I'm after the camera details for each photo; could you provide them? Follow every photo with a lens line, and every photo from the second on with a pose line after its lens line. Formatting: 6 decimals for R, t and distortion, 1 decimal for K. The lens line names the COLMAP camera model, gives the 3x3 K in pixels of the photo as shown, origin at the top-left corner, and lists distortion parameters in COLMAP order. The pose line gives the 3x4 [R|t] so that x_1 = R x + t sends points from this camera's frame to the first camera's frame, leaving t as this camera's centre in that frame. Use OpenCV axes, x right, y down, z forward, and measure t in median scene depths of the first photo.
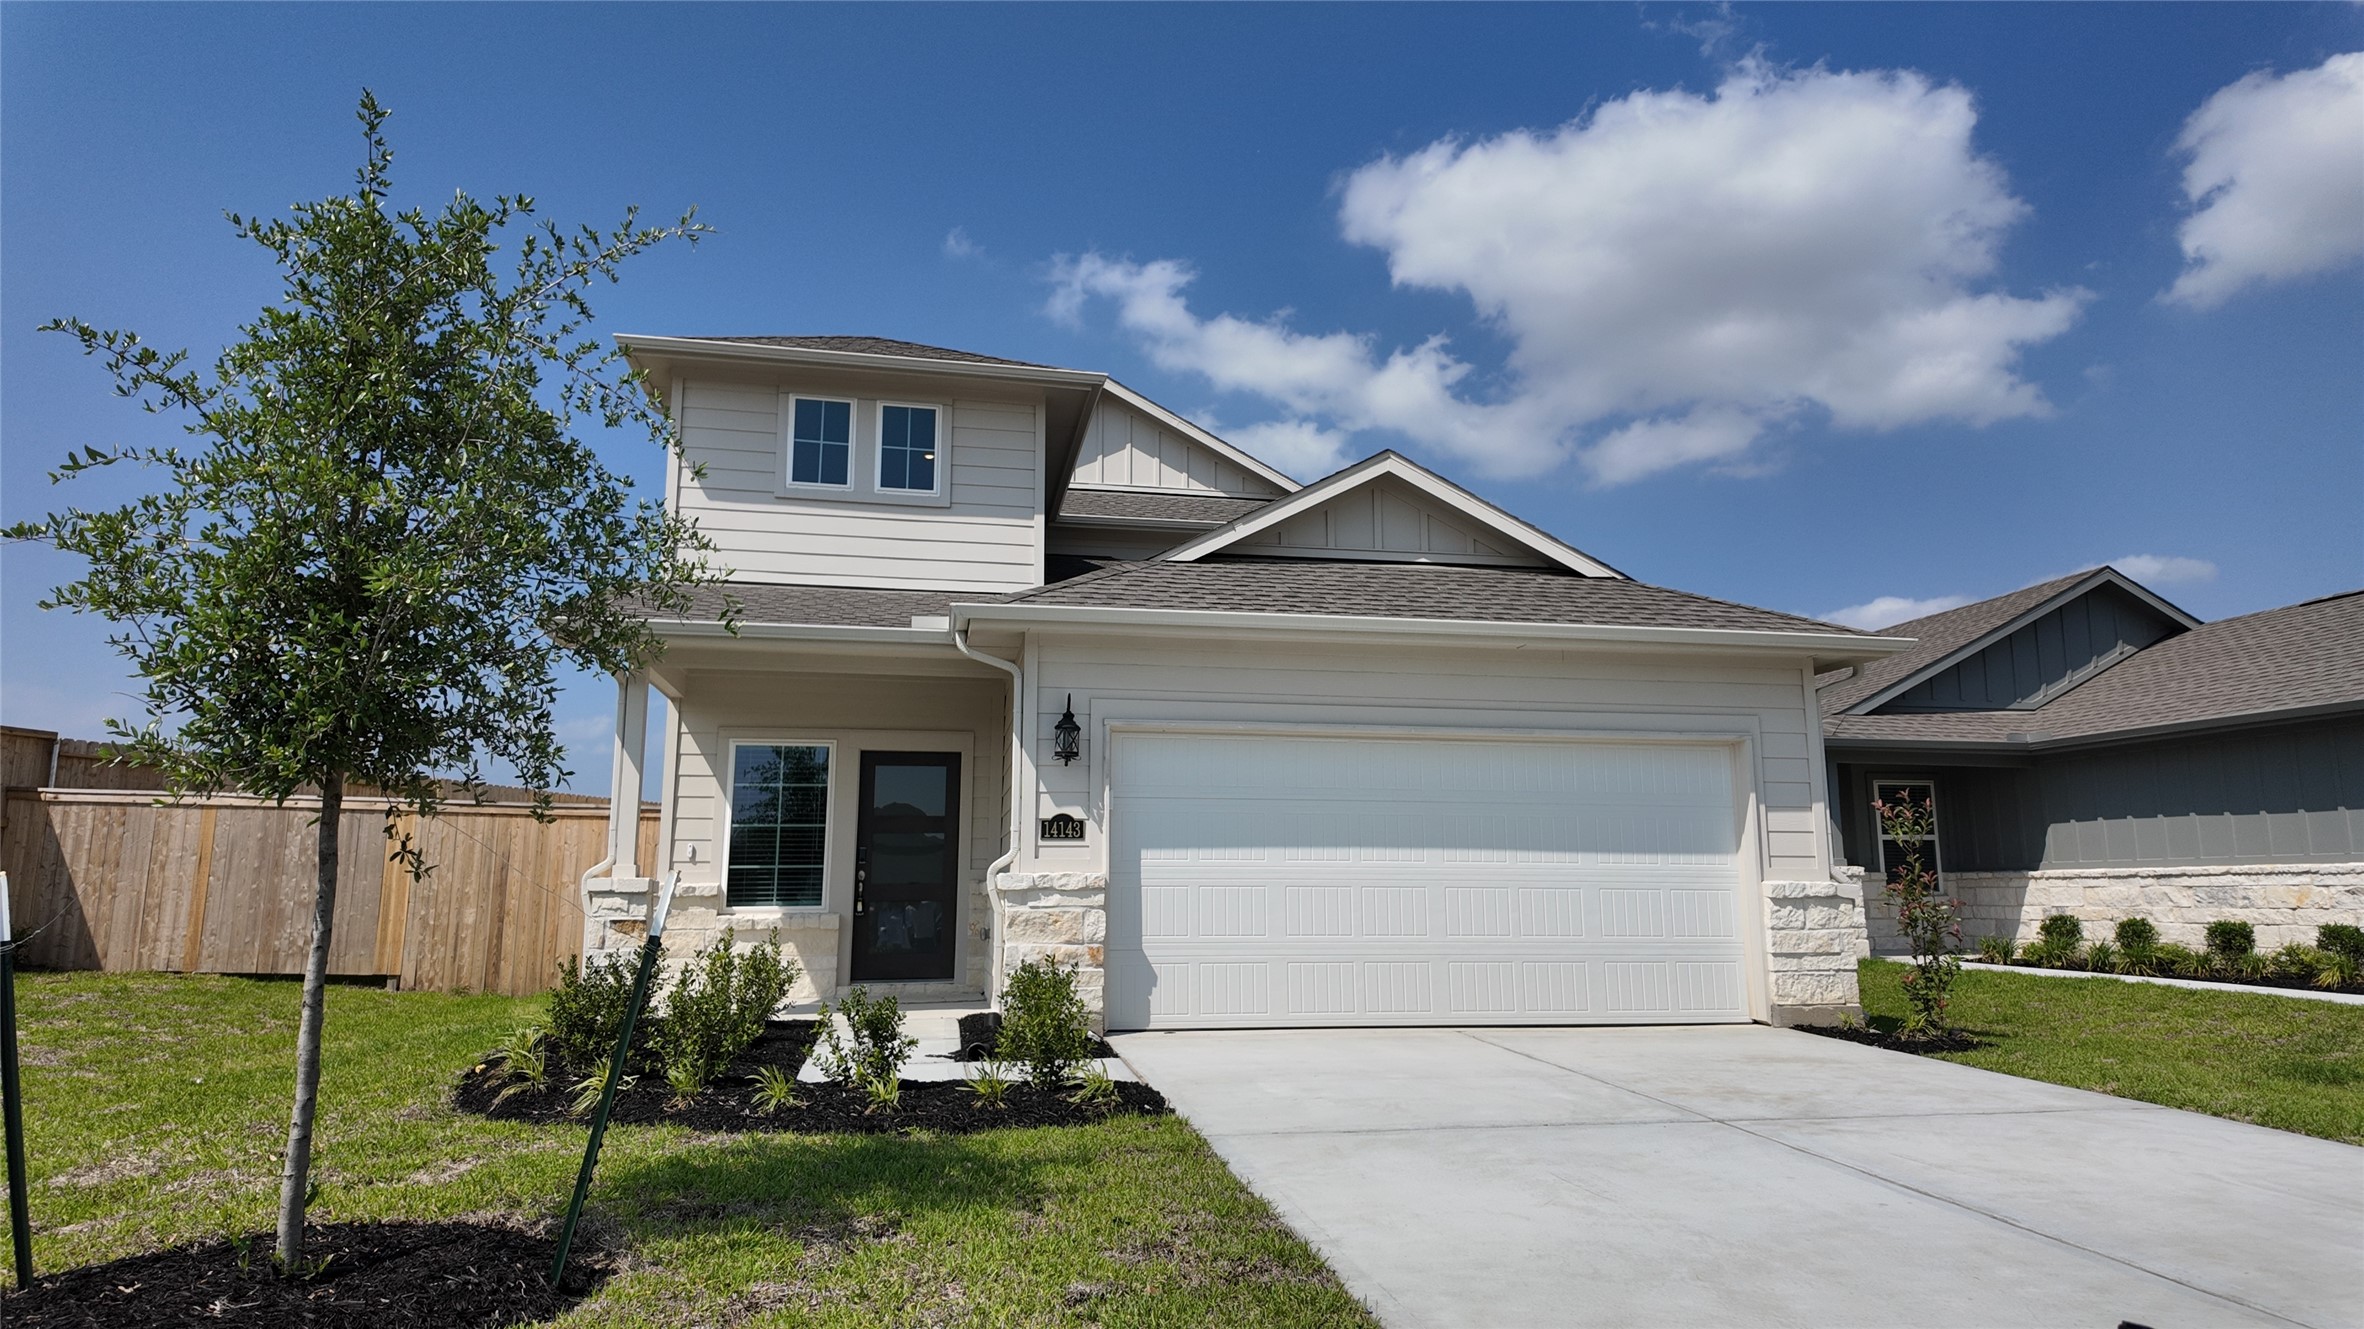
lens RADIAL K [[1376.5, 0, 1195.0], [0, 1376.5, 672.4], [0, 0, 1]] dist [0.029599, -0.025194]
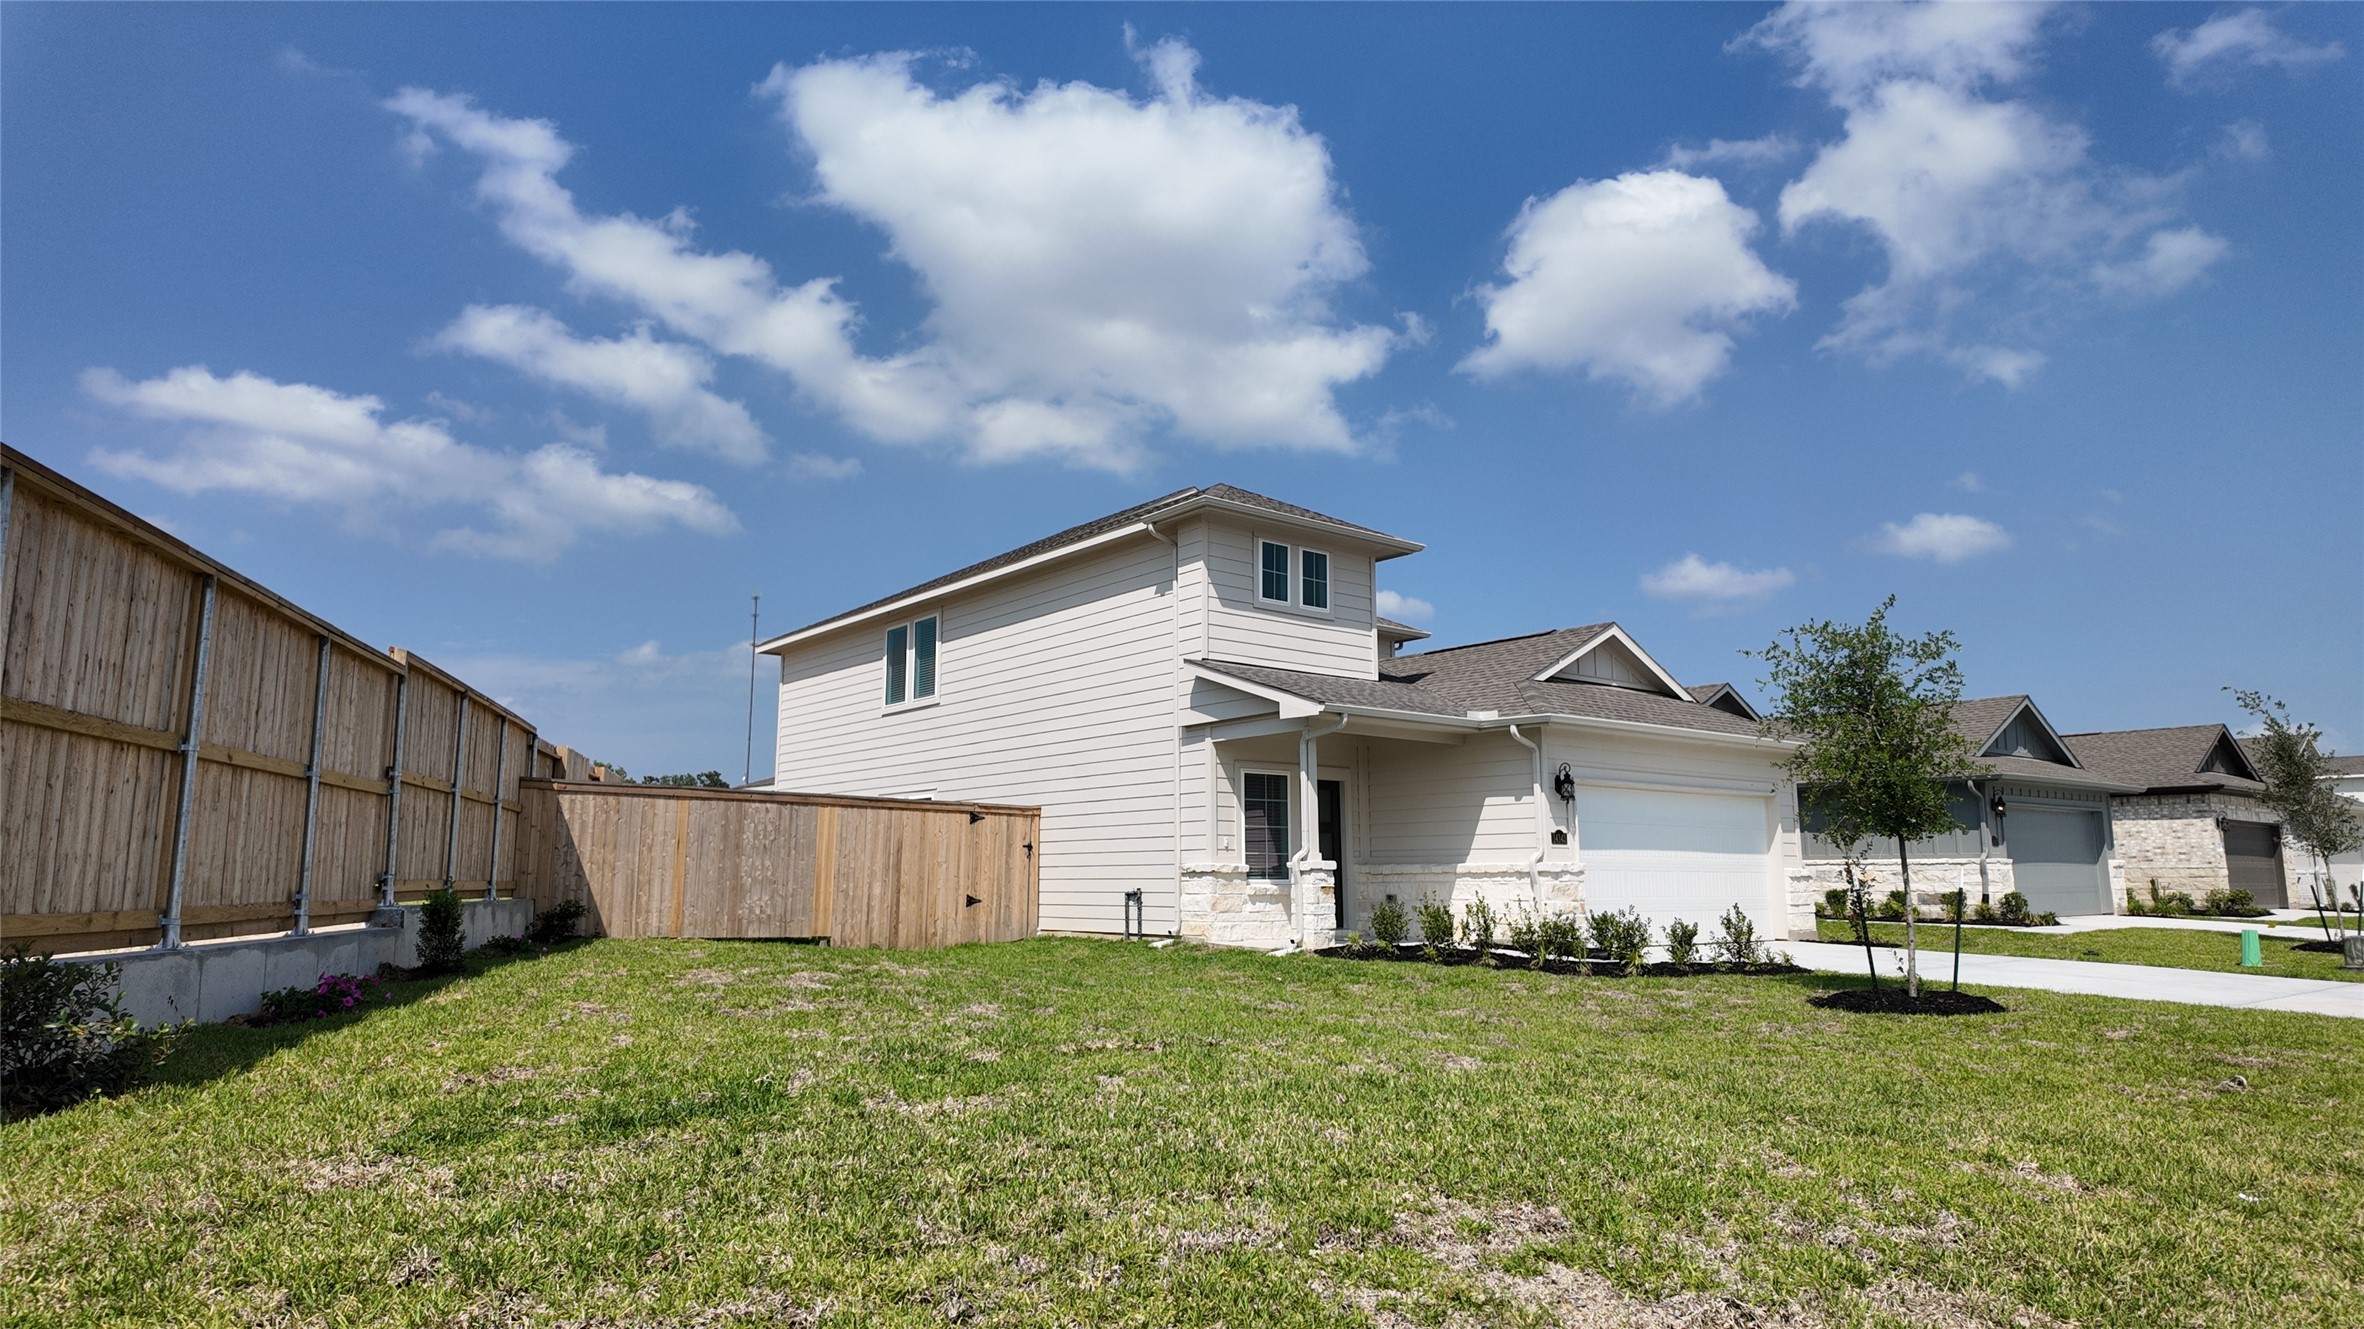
lens RADIAL K [[1557.2, 0, 1182.0], [0, 1557.2, 664.5], [0, 0, 1]] dist [0.179131, -0.000572]
pose [[0.874571, 0.069187, 0.479936, -0.990220], [-0.079357, 0.996846, 0.000905, -0.050612], [-0.478360, -0.038878, 0.877303, -0.379889]]
